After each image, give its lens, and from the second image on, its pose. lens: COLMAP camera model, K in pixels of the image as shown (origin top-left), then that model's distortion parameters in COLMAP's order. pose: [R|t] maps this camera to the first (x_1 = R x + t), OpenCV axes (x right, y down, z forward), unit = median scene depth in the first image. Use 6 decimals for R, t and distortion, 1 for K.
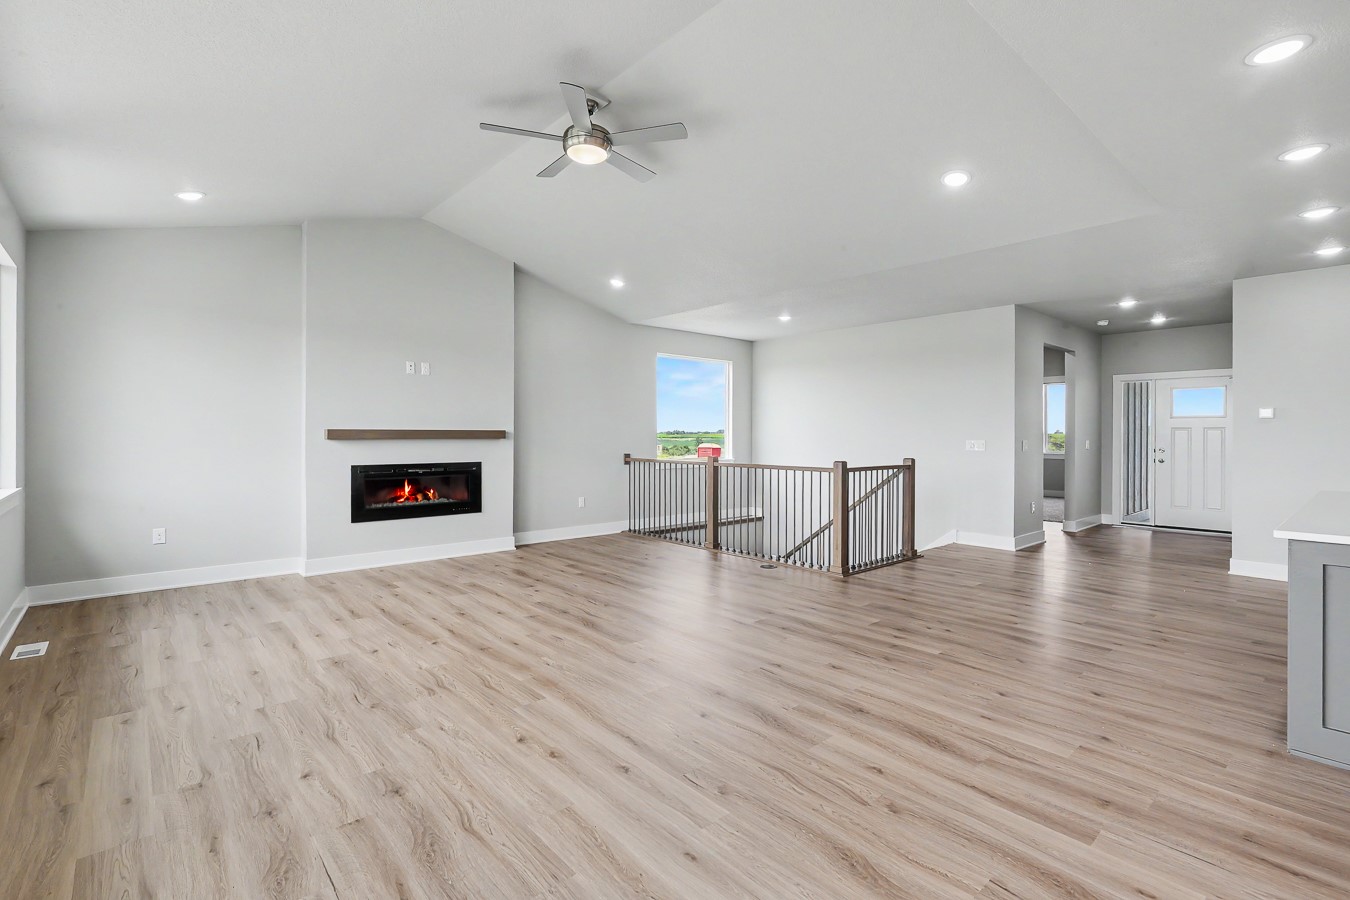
lens RADIAL K [[623.4, 0, 672.8], [0, 623.4, 449.3], [0, 0, 1]] dist [-0.004448, -0.000576]
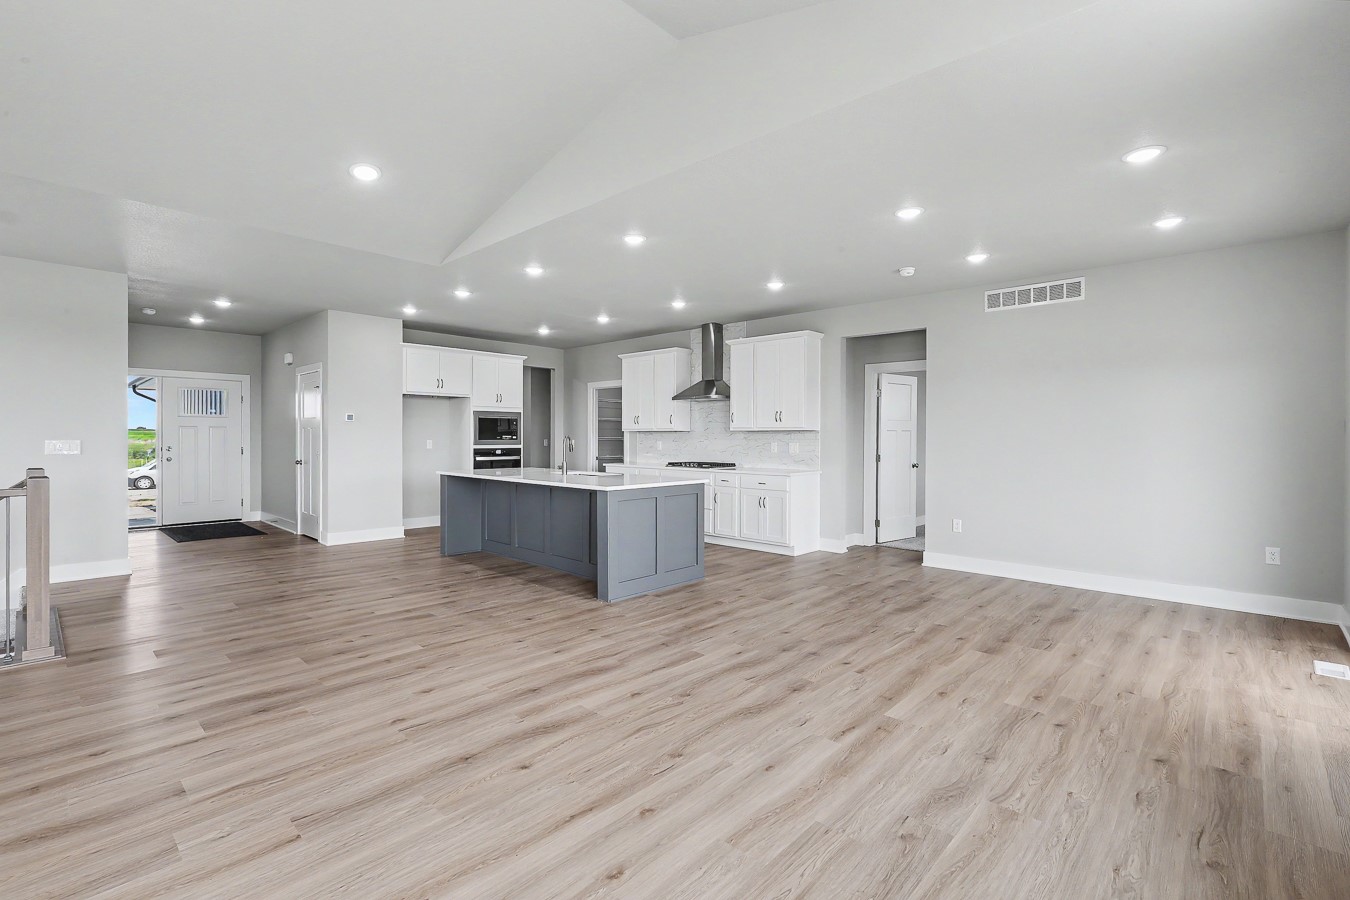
lens RADIAL K [[623.4, 0, 672.6], [0, 623.4, 442.9], [0, 0, 1]] dist [-0.004448, -0.000576]
pose [[-0.104764, -0.012919, 0.994413, -0.811400], [0.018961, 0.999708, 0.014985, -0.021288], [-0.994316, 0.020425, -0.104489, 0.885042]]
